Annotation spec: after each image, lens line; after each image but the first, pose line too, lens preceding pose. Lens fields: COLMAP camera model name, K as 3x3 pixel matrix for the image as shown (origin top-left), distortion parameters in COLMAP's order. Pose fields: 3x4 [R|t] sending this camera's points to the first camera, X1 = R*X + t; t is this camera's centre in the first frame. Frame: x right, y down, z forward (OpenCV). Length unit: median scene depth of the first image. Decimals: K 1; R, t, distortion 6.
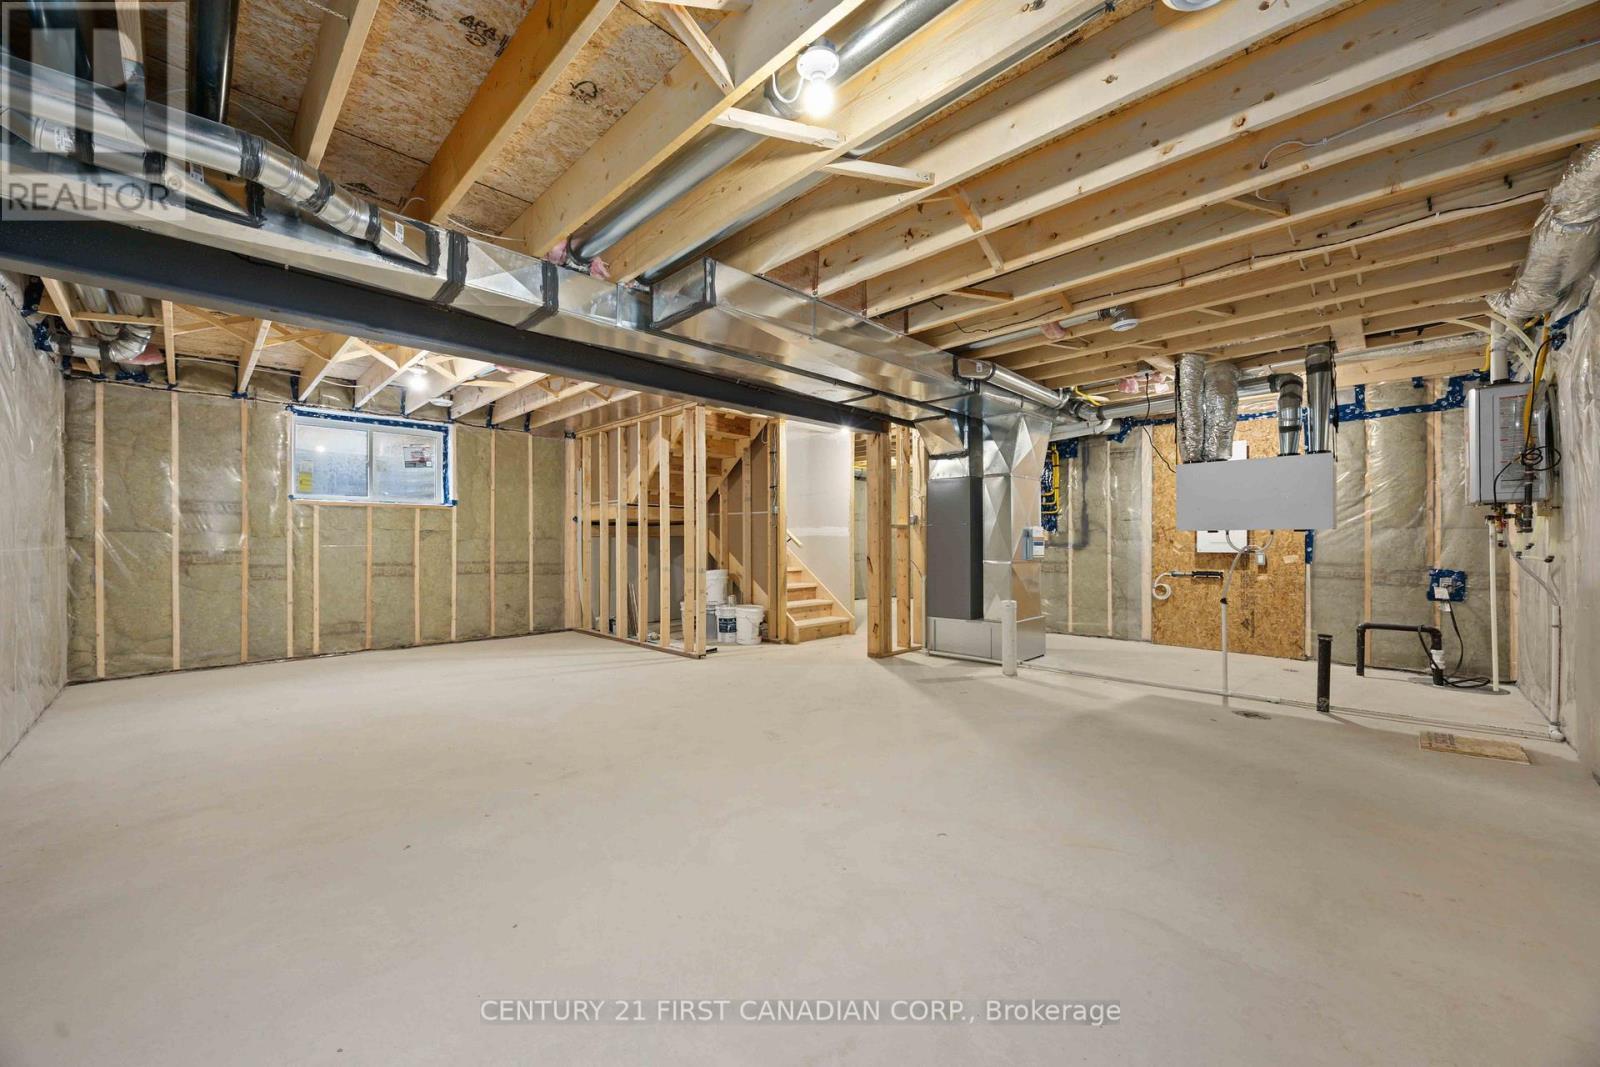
lens RADIAL K [[612.4, 0, 802.0], [0, 612.4, 539.0], [0, 0, 1]] dist [0.002093, 0.000307]
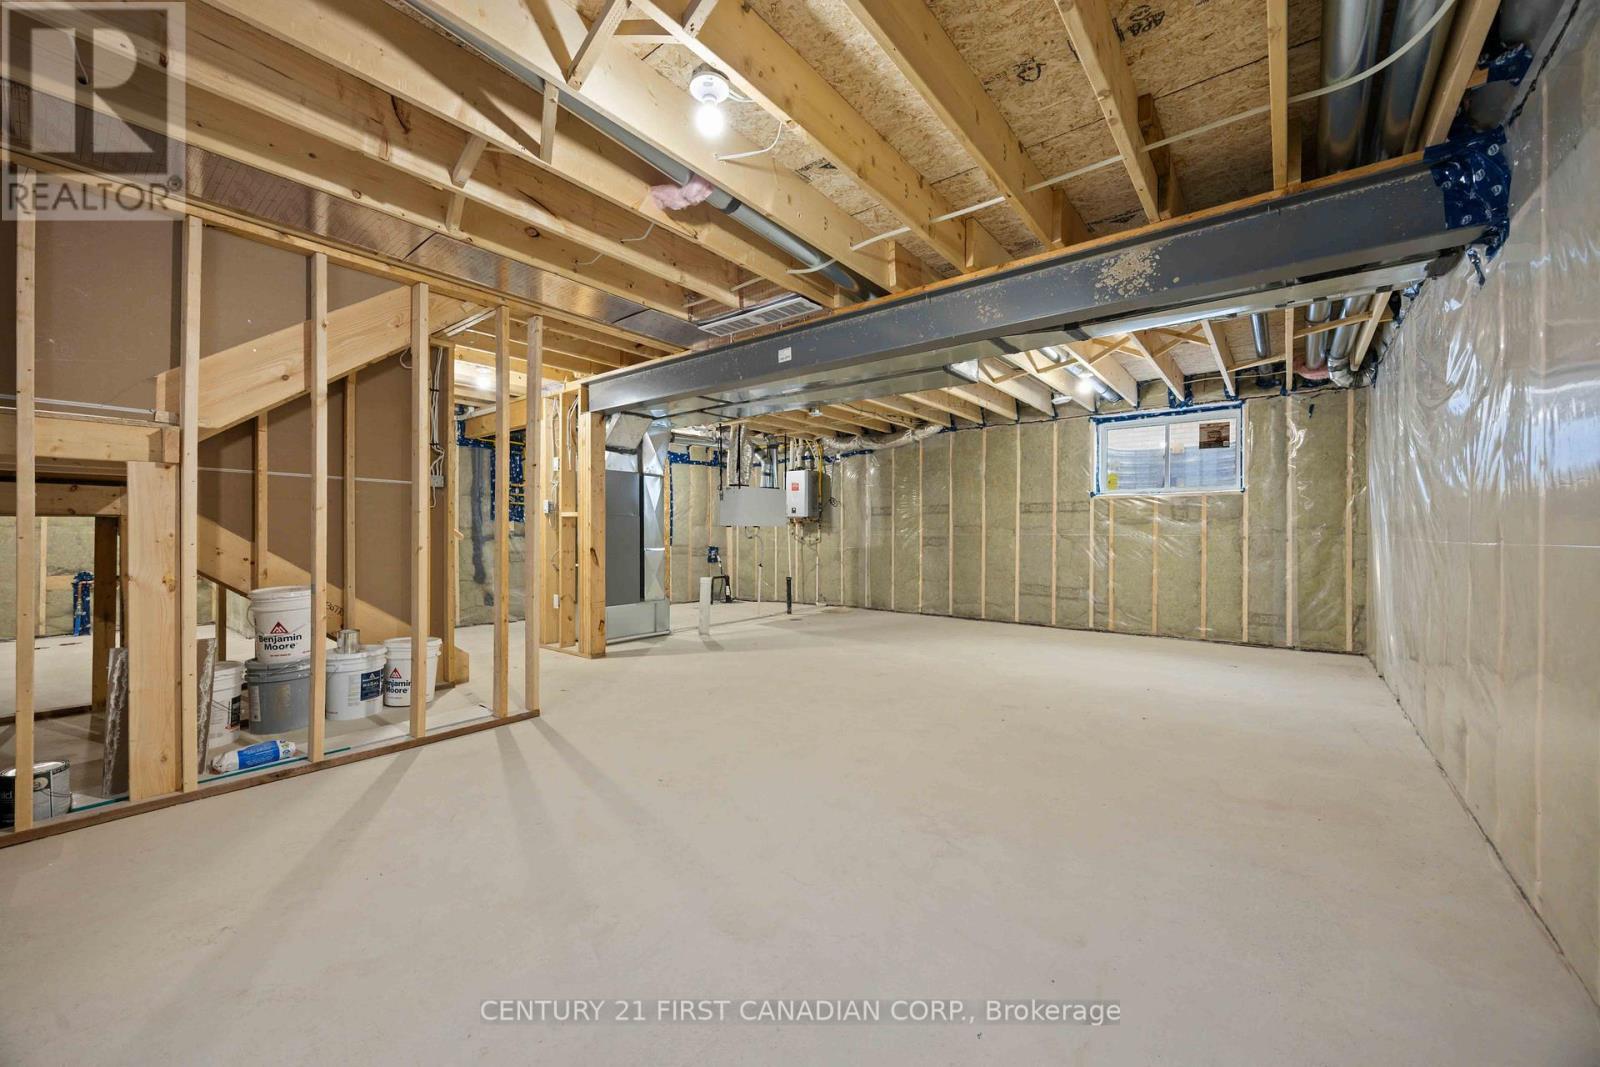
lens RADIAL K [[612.4, 0, 802.4], [0, 612.4, 532.2], [0, 0, 1]] dist [0.002093, 0.000307]
pose [[-0.105352, 0.001079, 0.994434, -0.906686], [-0.005118, 0.999986, -0.001628, 0.005158], [-0.994422, -0.005261, -0.105345, 0.865757]]
